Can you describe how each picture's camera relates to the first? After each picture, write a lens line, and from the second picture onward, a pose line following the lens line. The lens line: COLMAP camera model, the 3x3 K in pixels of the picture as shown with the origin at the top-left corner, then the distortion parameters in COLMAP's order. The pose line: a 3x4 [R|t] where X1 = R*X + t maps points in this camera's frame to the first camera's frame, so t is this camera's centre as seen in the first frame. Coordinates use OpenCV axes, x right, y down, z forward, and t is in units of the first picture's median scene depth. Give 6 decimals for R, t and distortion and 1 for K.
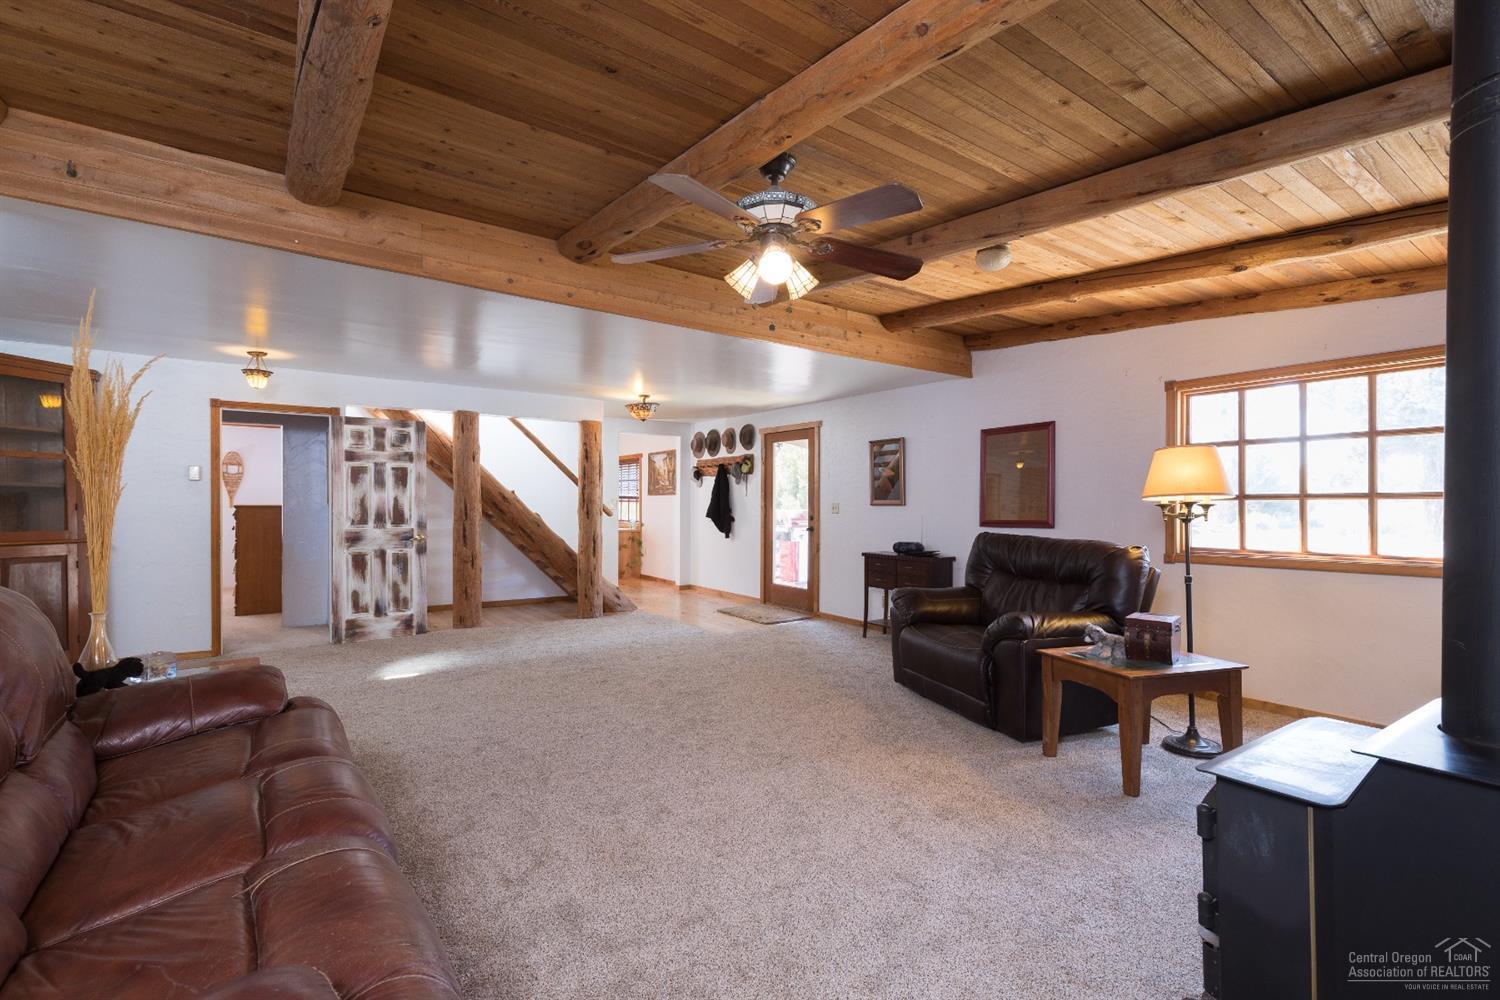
lens RADIAL K [[682.0, 0, 755.3], [0, 682.0, 505.3], [0, 0, 1]] dist [0.001152, -0.000023]
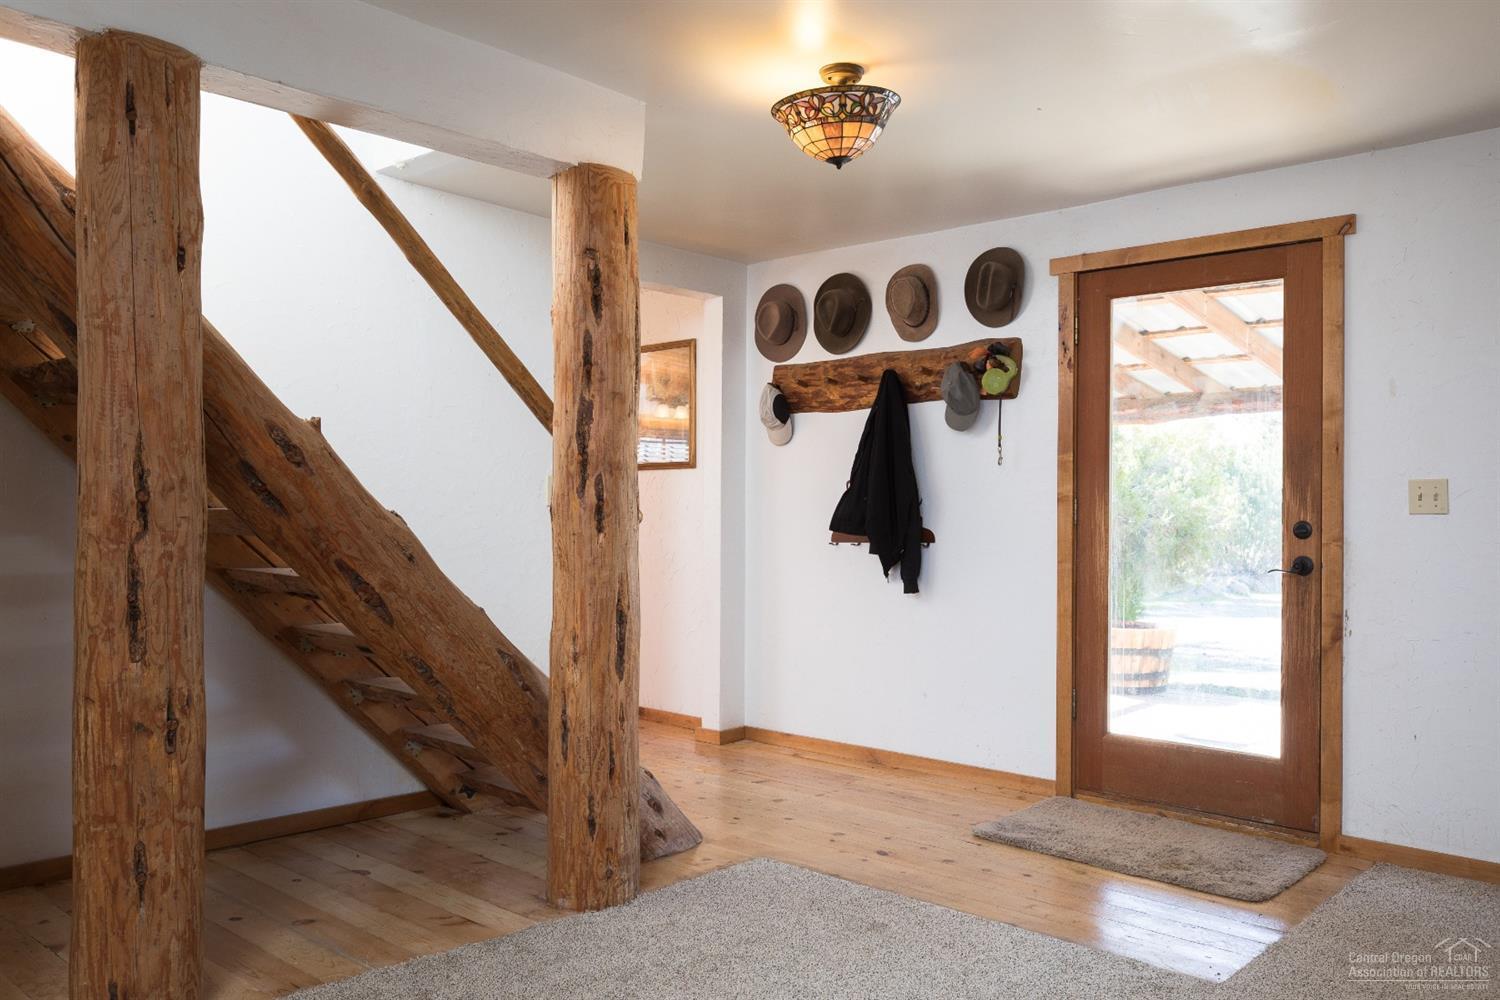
lens RADIAL K [[1192.3, 0, 748.4], [0, 1192.3, 510.9], [0, 0, 1]] dist [-0.009159, -0.006376]
pose [[0.981380, 0.002707, 0.192059, -0.242135], [-0.001634, 0.999982, -0.005747, 0.012061], [-0.192071, 0.005326, 0.981367, 0.465985]]
